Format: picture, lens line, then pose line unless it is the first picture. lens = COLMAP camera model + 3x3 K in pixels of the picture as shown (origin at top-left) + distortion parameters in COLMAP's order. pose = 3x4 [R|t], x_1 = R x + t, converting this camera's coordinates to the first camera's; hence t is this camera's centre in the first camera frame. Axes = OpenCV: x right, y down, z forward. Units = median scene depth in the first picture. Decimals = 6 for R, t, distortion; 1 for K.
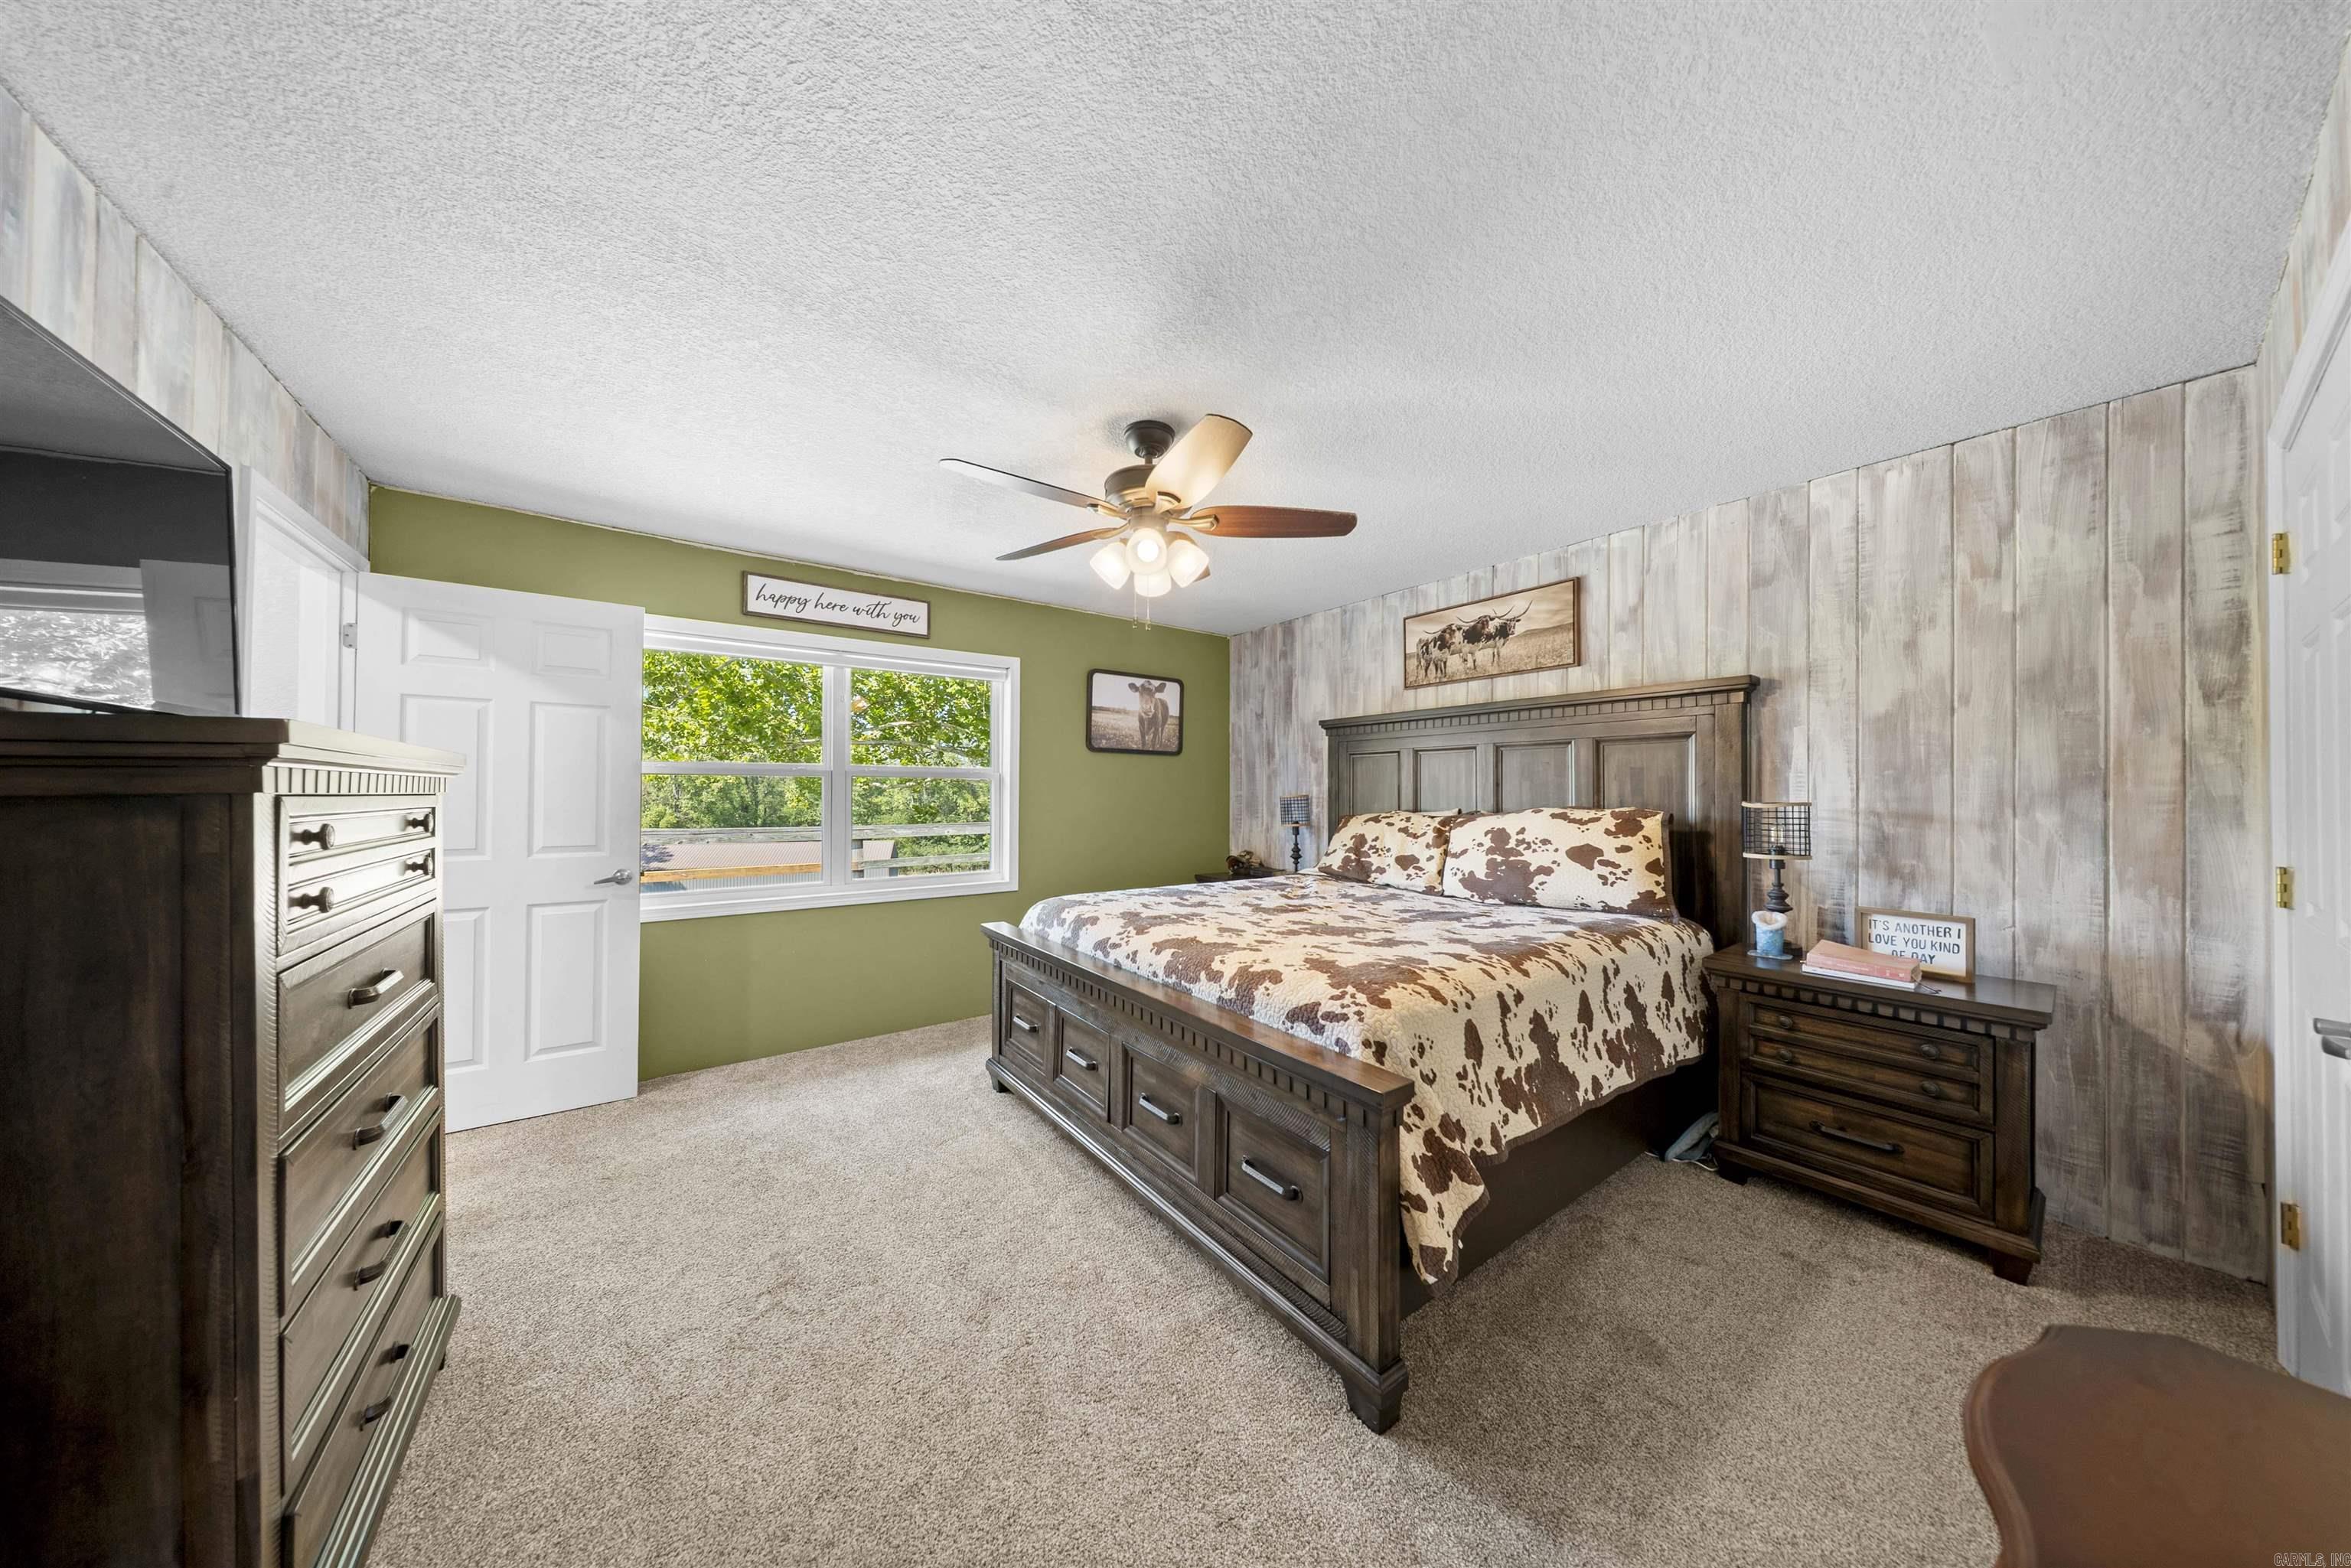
lens RADIAL K [[694.1, 0, 1174.0], [0, 694.1, 786.2], [0, 0, 1]] dist [0.000473, -0.001471]
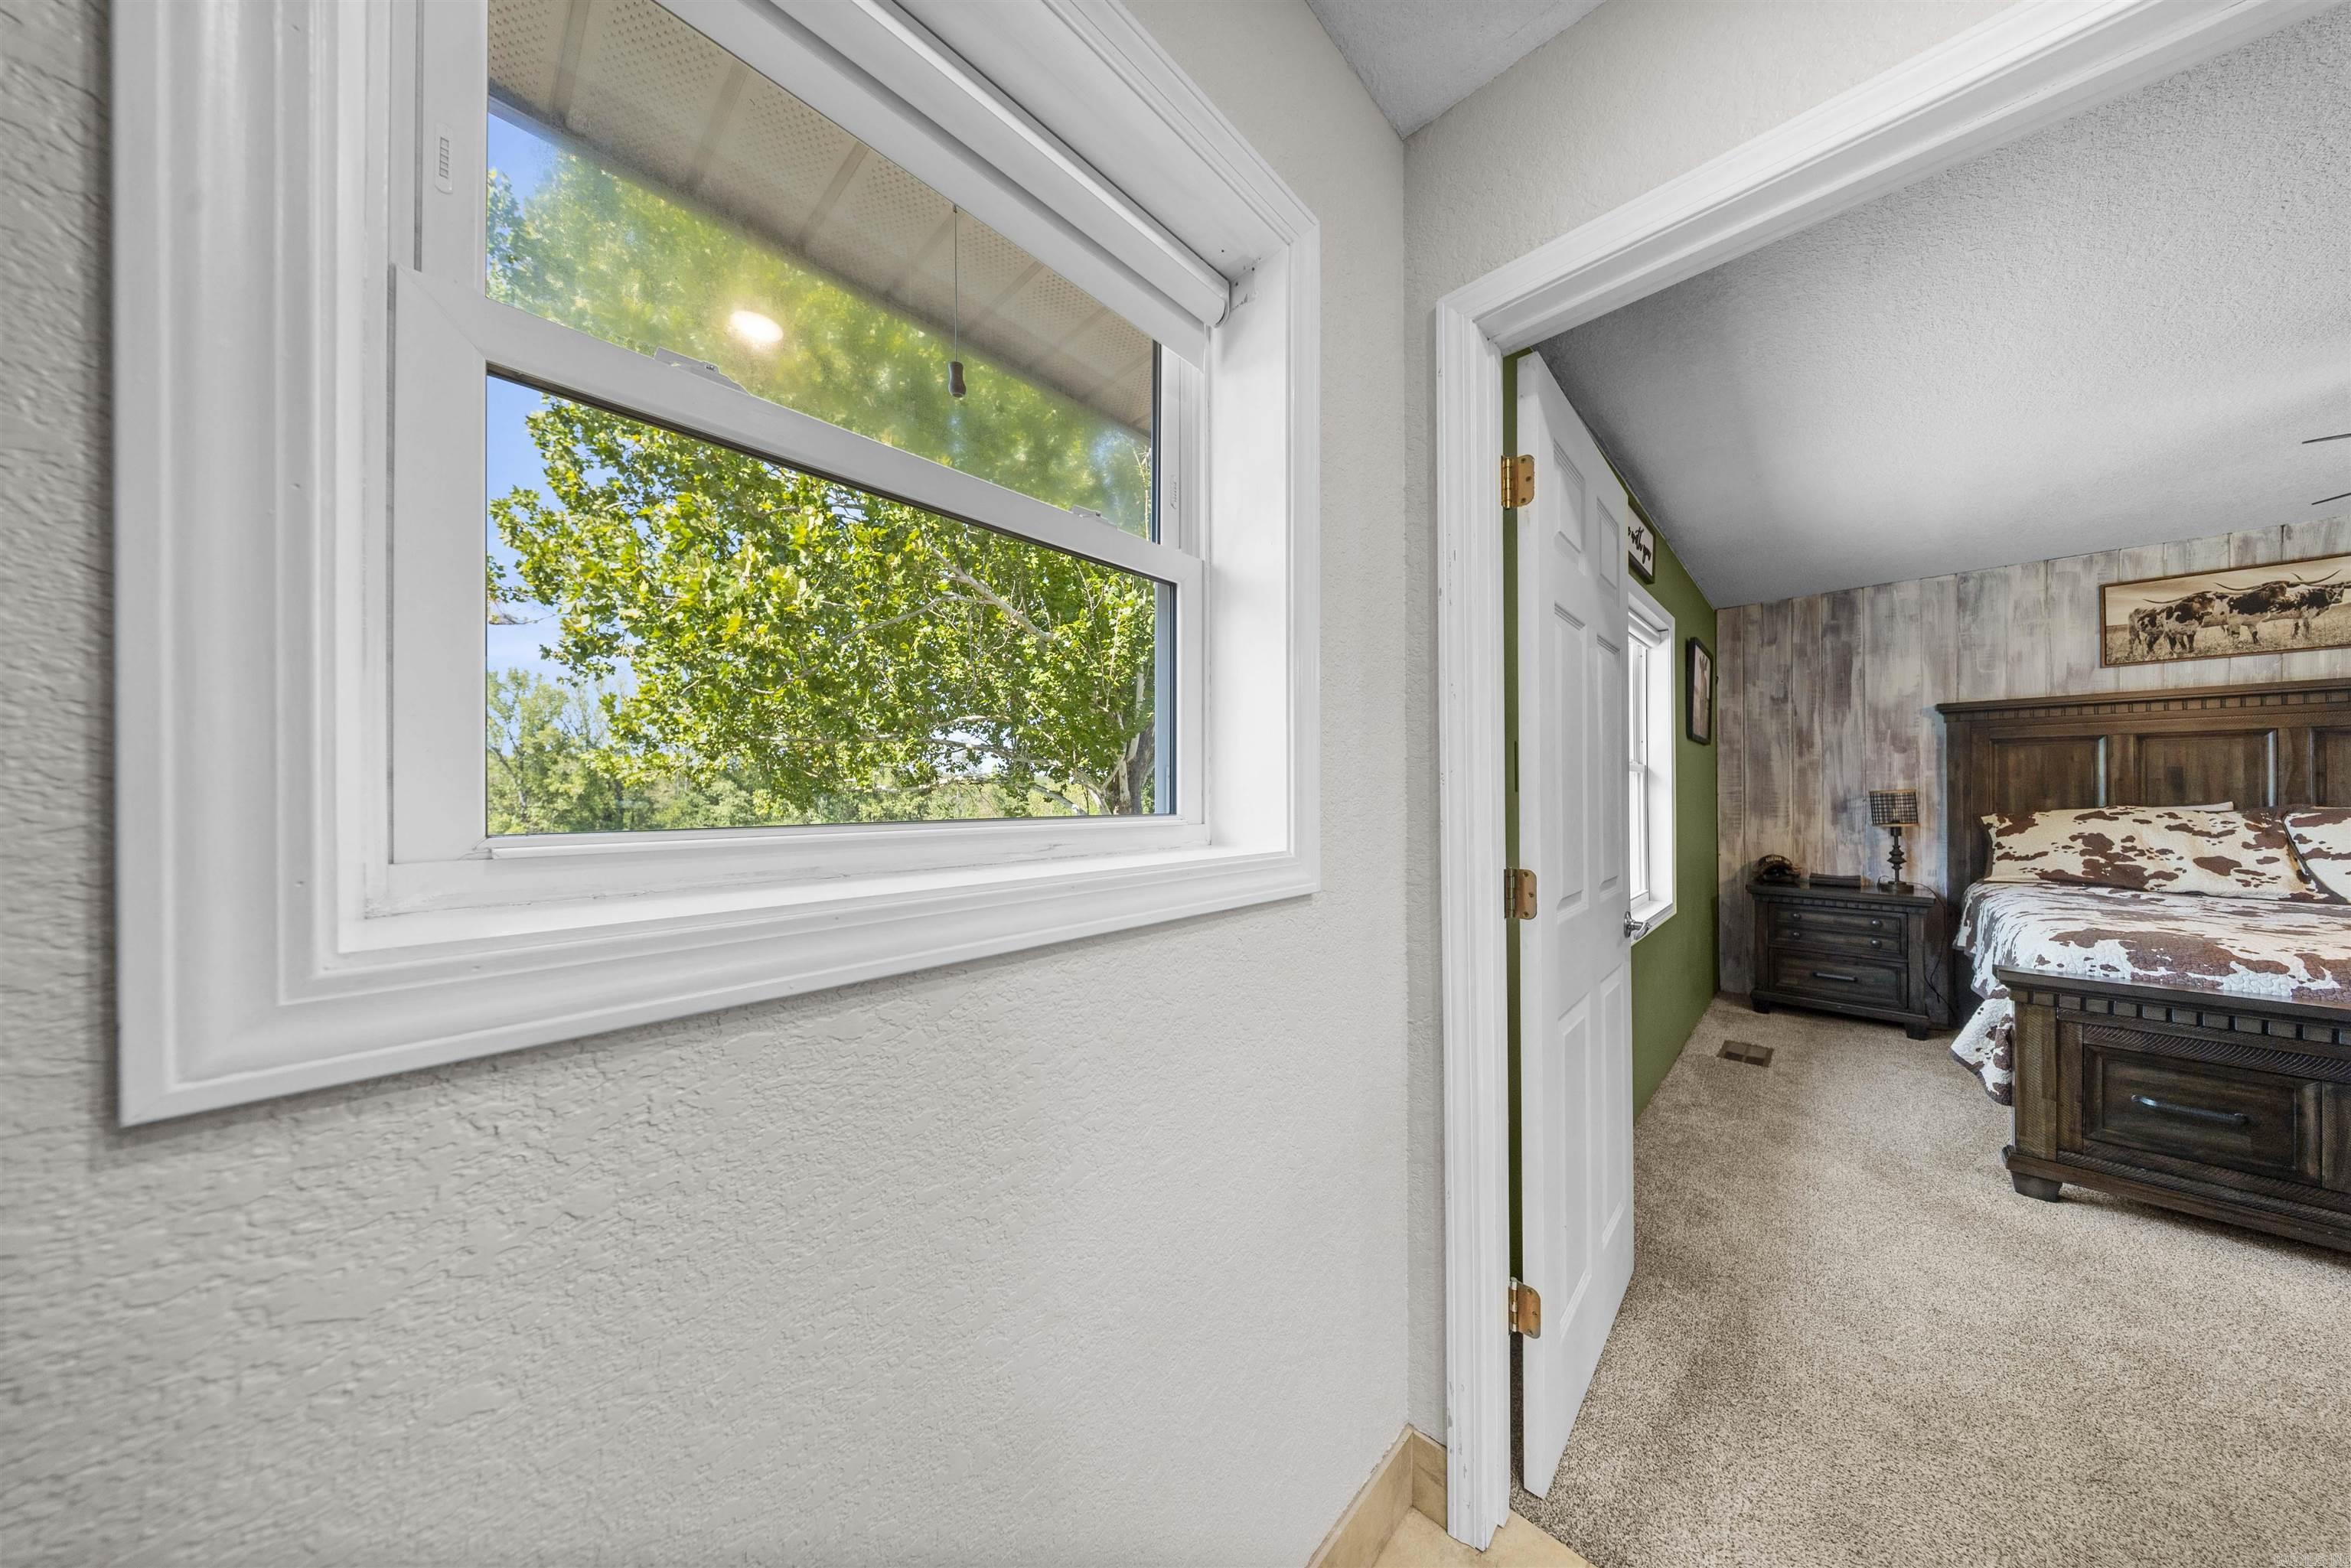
lens RADIAL K [[694.1, 0, 1174.0], [0, 694.1, 786.2], [0, 0, 1]] dist [0.000473, -0.001471]
pose [[0.988771, -0.007261, 0.149261, -1.038334], [0.007534, 0.999971, -0.001264, 0.003003], [-0.149247, 0.002375, 0.988797, 0.341862]]
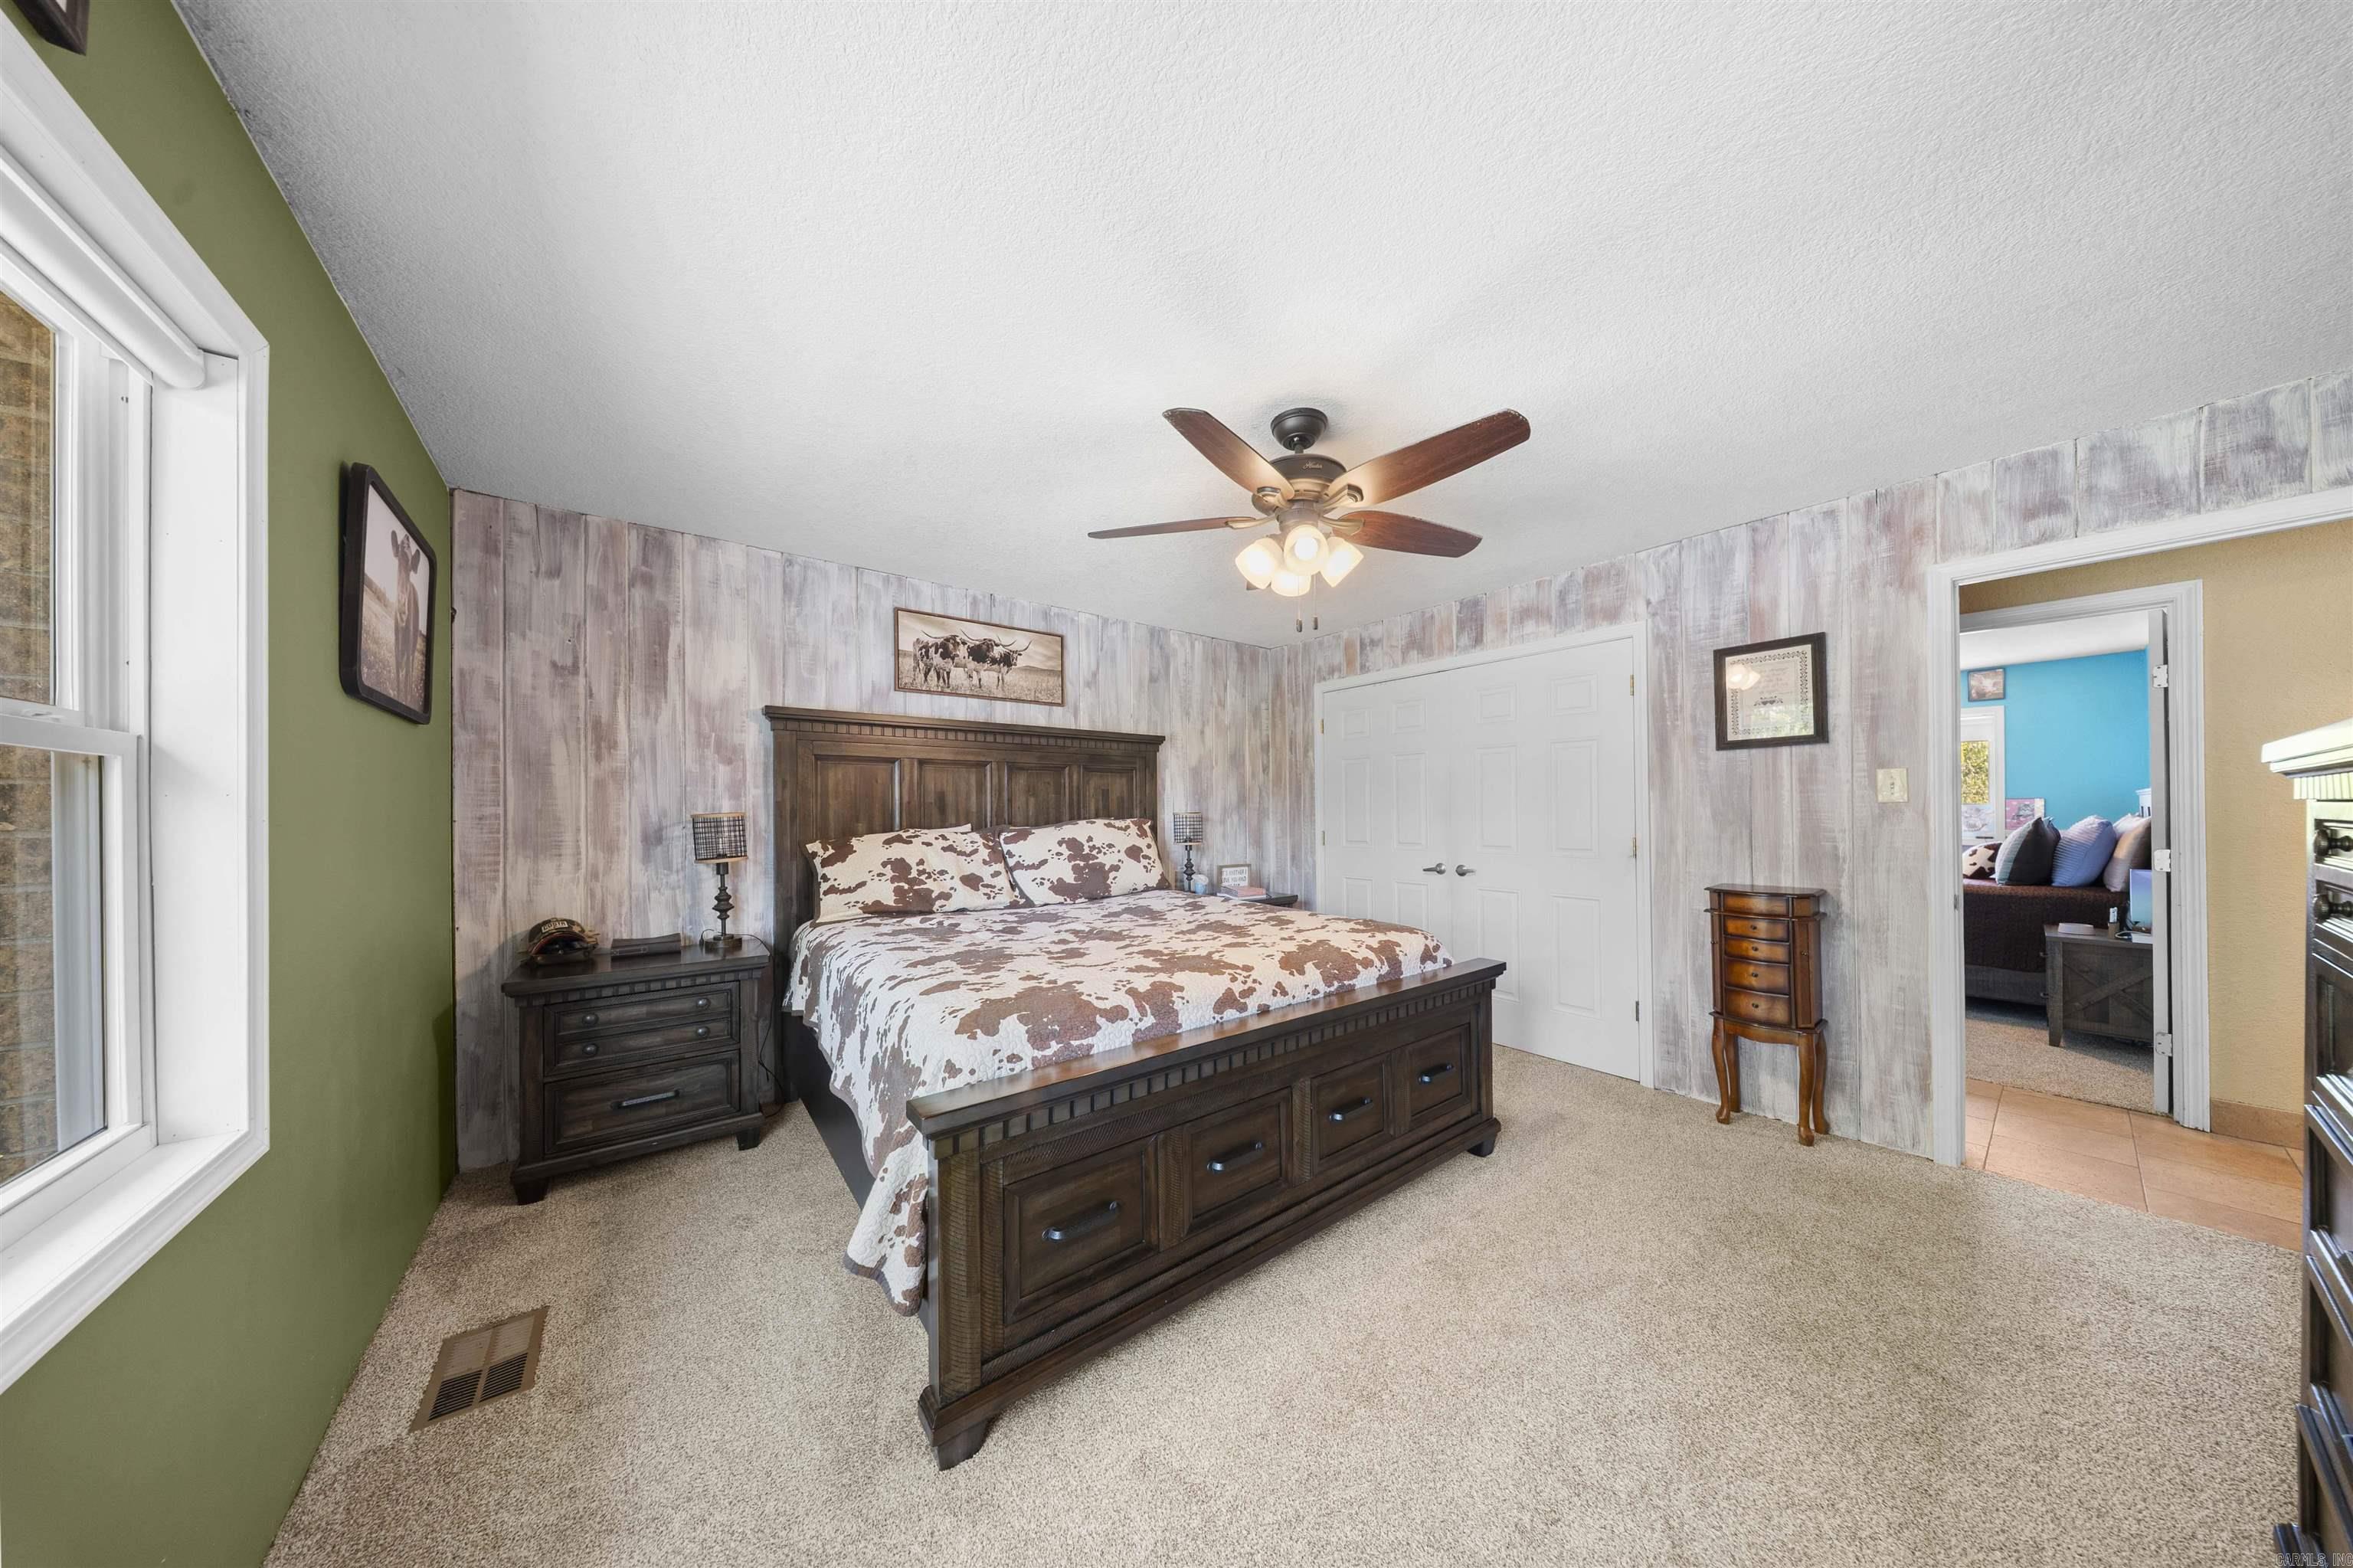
lens RADIAL K [[682.4, 0, 1179.4], [0, 682.4, 816.5], [0, 0, 1]] dist [0.006656, -0.005606]
pose [[-0.016268, -0.011884, 0.999797, -0.579433], [-0.003588, 0.999924, 0.011828, 0.008543], [-0.999861, -0.003395, -0.016309, 0.715276]]
